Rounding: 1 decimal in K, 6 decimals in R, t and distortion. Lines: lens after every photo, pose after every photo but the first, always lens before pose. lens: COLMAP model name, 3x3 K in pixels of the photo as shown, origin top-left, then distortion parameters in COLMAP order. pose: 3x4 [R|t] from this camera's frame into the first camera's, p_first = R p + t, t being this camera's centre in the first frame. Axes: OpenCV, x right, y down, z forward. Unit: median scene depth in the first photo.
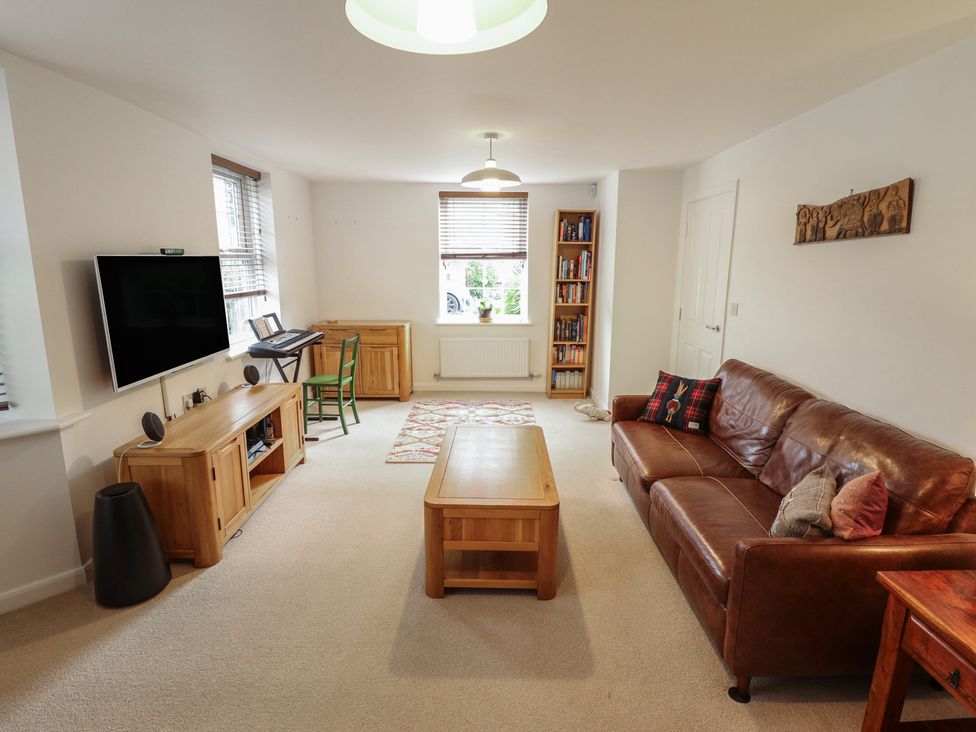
lens RADIAL K [[525.2, 0, 495.5], [0, 525.2, 365.9], [0, 0, 1]] dist [-0.005643, -0.009089]
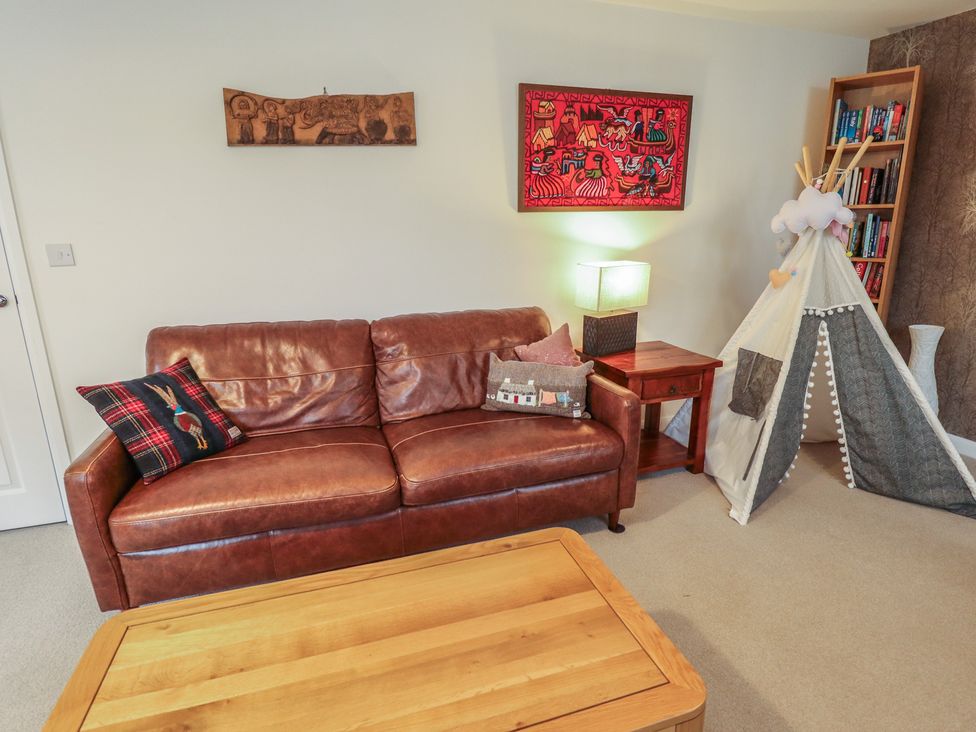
lens RADIAL K [[525.2, 0, 486.0], [0, 525.2, 363.4], [0, 0, 1]] dist [-0.005643, -0.009089]
pose [[-0.309925, -0.240284, 0.919897, -0.316583], [0.202014, 0.928802, 0.310671, -0.111989], [-0.929052, 0.282117, -0.239318, 1.009197]]
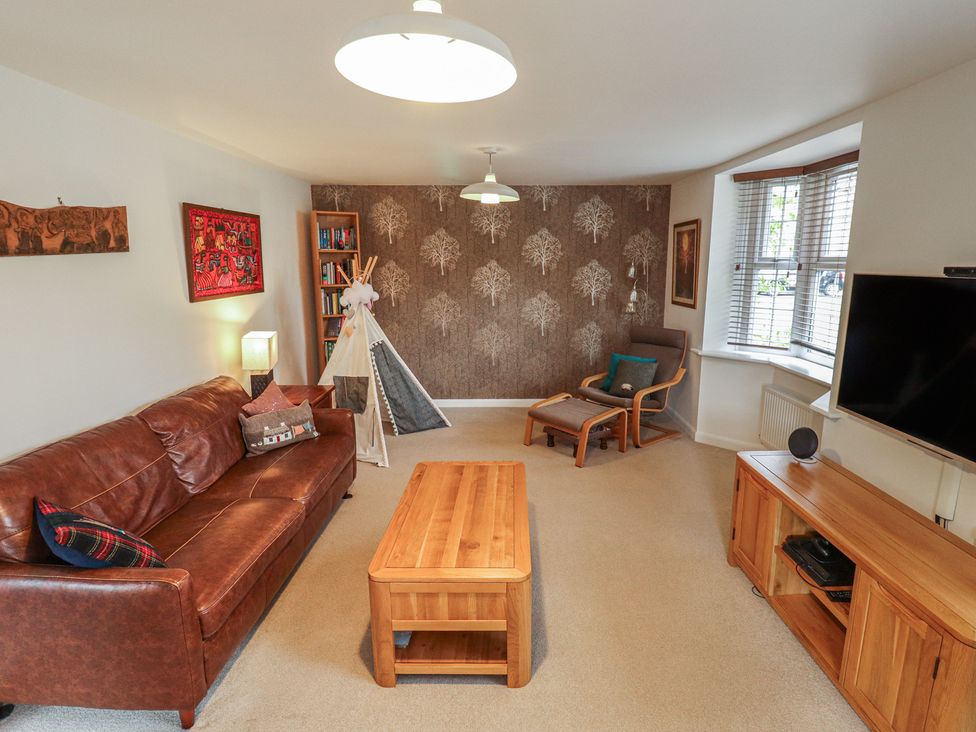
lens RADIAL K [[525.2, 0, 495.2], [0, 525.2, 364.4], [0, 0, 1]] dist [-0.005643, -0.009089]
pose [[-0.999697, -0.008925, 0.022923, -0.079615], [0.000671, 0.921610, 0.388117, -0.388111], [-0.024590, 0.388015, -0.921325, 1.767882]]
